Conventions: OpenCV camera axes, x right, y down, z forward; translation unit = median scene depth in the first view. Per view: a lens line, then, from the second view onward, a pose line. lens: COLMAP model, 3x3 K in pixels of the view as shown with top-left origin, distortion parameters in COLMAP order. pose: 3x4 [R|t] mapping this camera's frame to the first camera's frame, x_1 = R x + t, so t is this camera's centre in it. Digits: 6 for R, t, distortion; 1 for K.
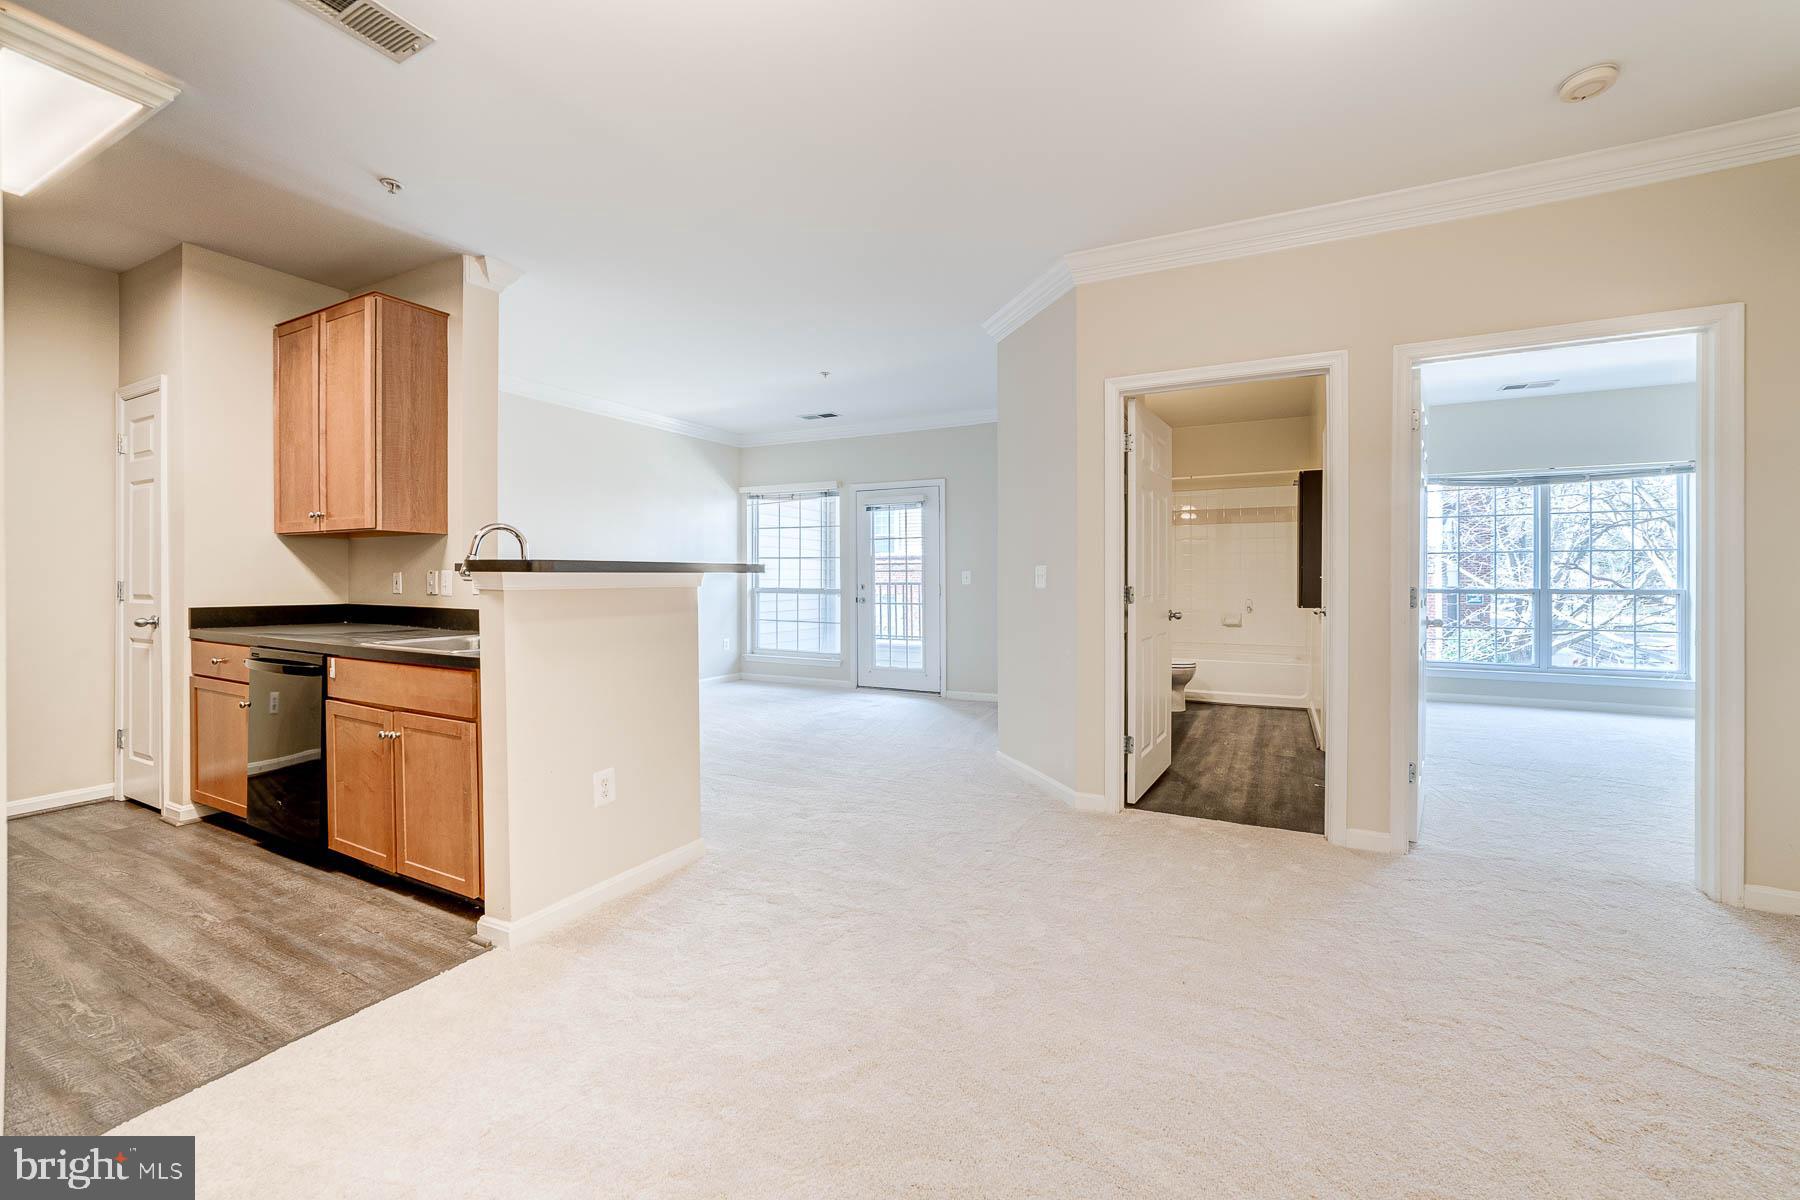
lens RADIAL K [[706.9, 0, 914.3], [0, 706.9, 589.9], [0, 0, 1]] dist [-0.019524, 0.007532]
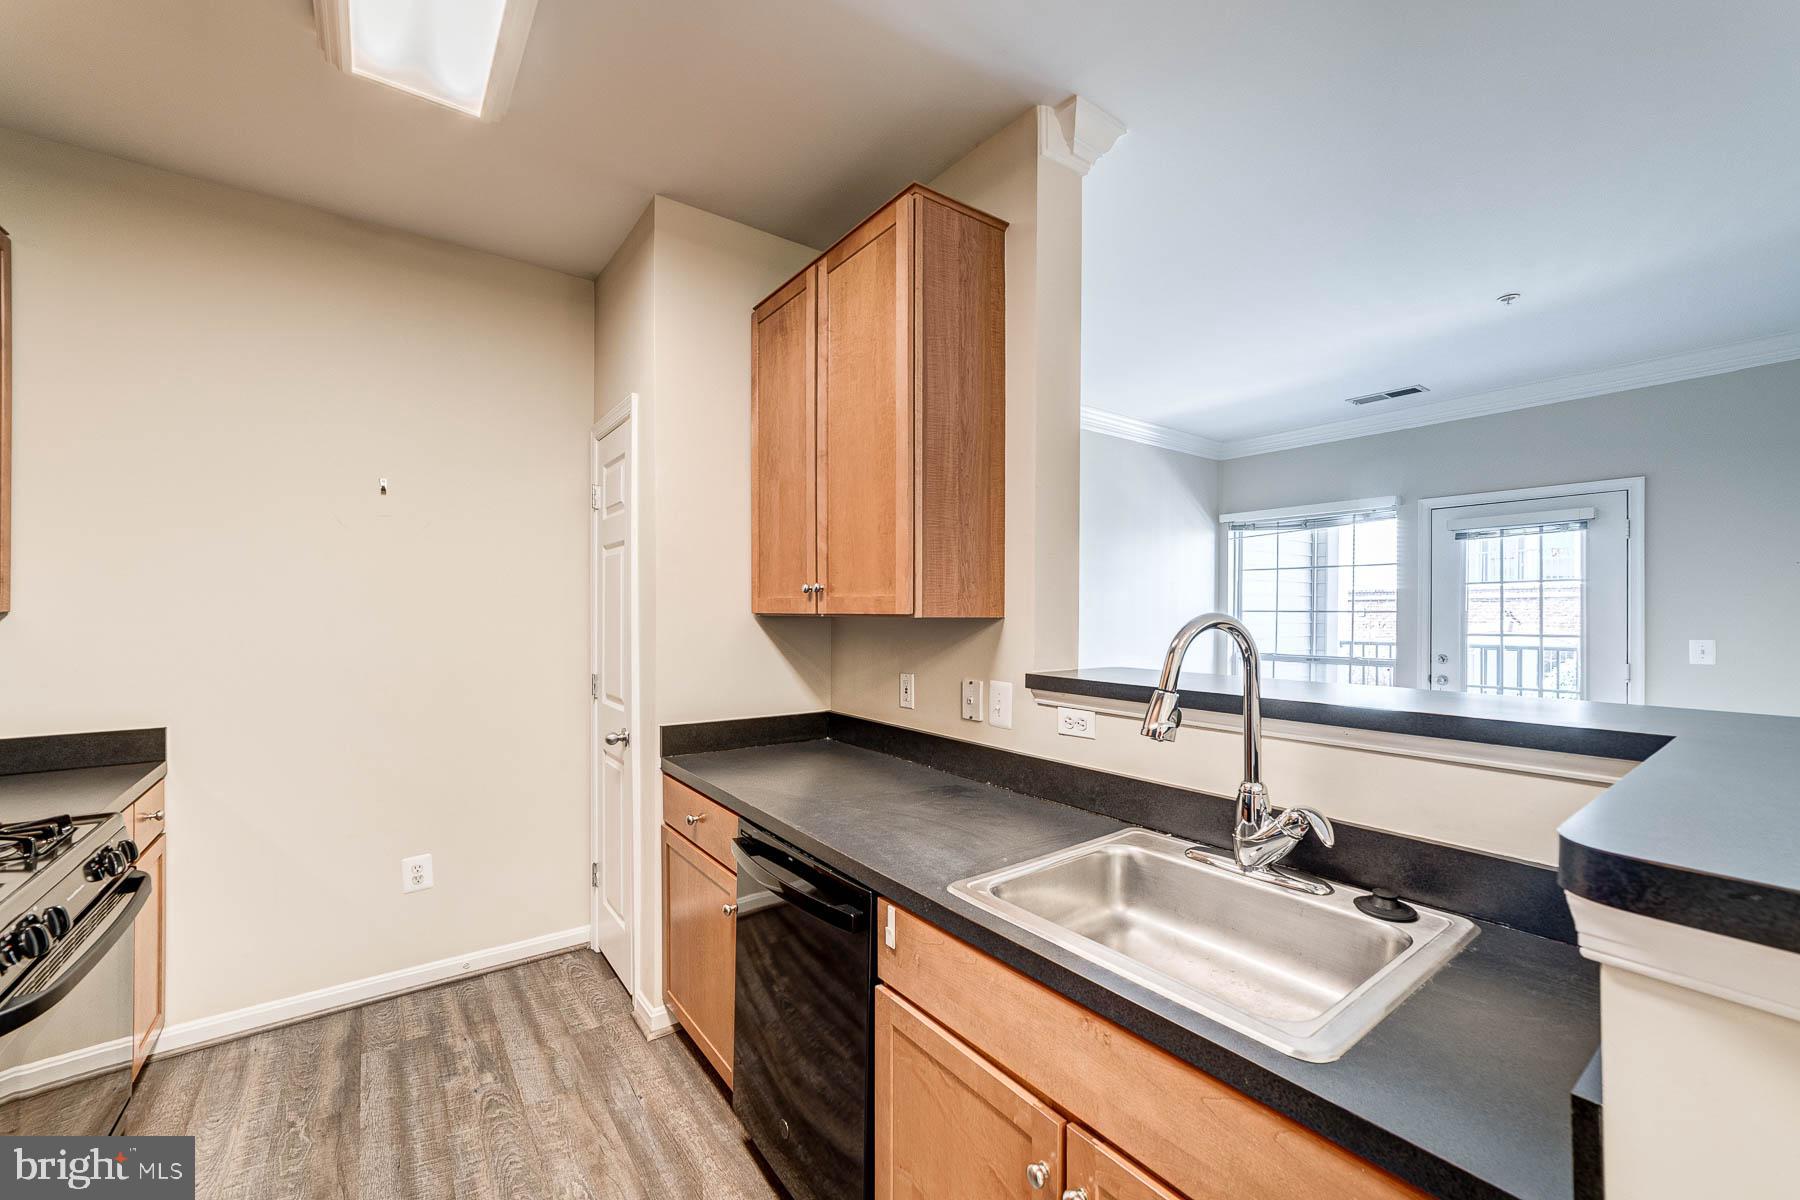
lens RADIAL K [[706.9, 0, 907.9], [0, 706.9, 620.4], [0, 0, 1]] dist [-0.019524, 0.007532]
pose [[0.897244, 0.001229, -0.441534, -0.483985], [-0.002730, 0.999992, -0.002765, -0.074901], [0.441527, 0.003686, 0.897240, 0.455791]]
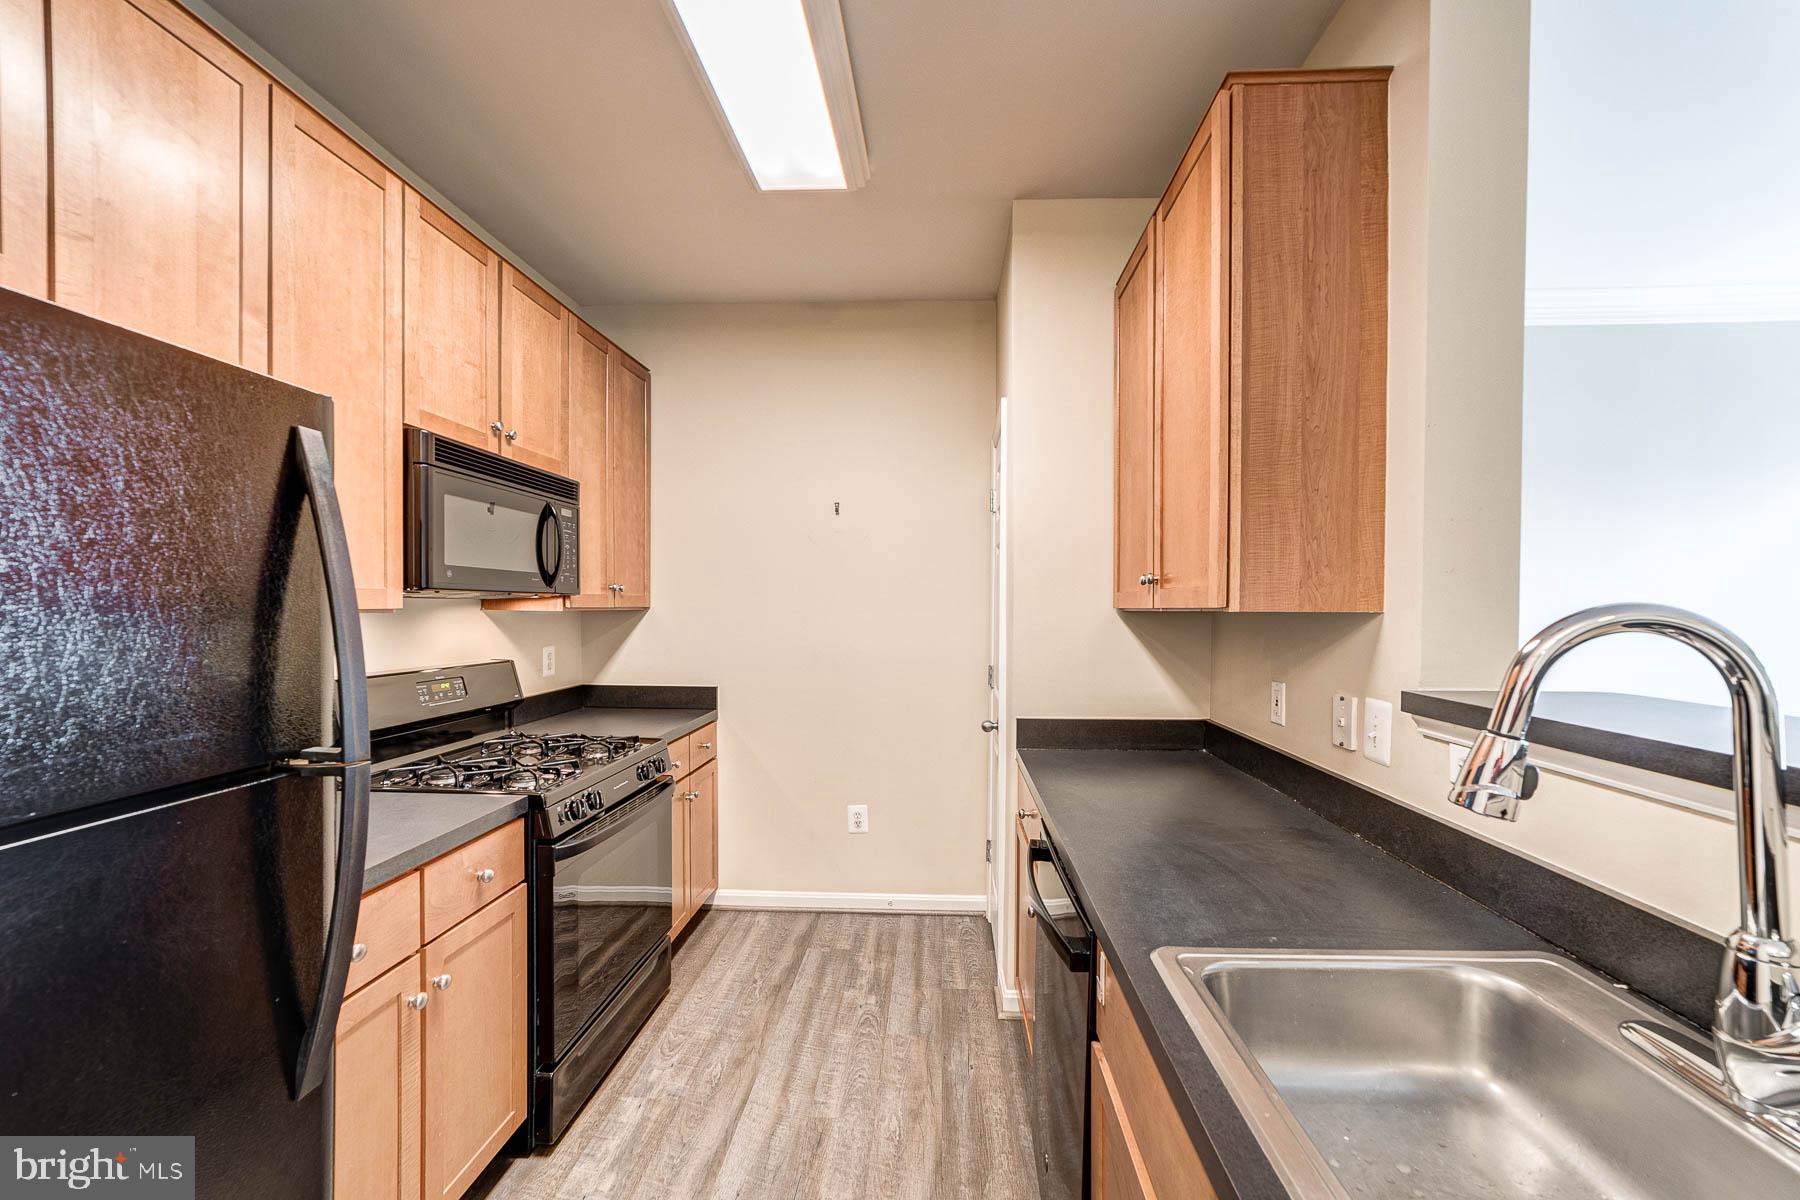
lens RADIAL K [[706.9, 0, 913.0], [0, 706.9, 617.6], [0, 0, 1]] dist [-0.019524, 0.007532]
pose [[0.408913, 0.007281, -0.912544, -0.403470], [-0.011791, 0.999927, 0.002695, -0.073841], [0.912497, 0.009658, 0.408969, 0.580445]]
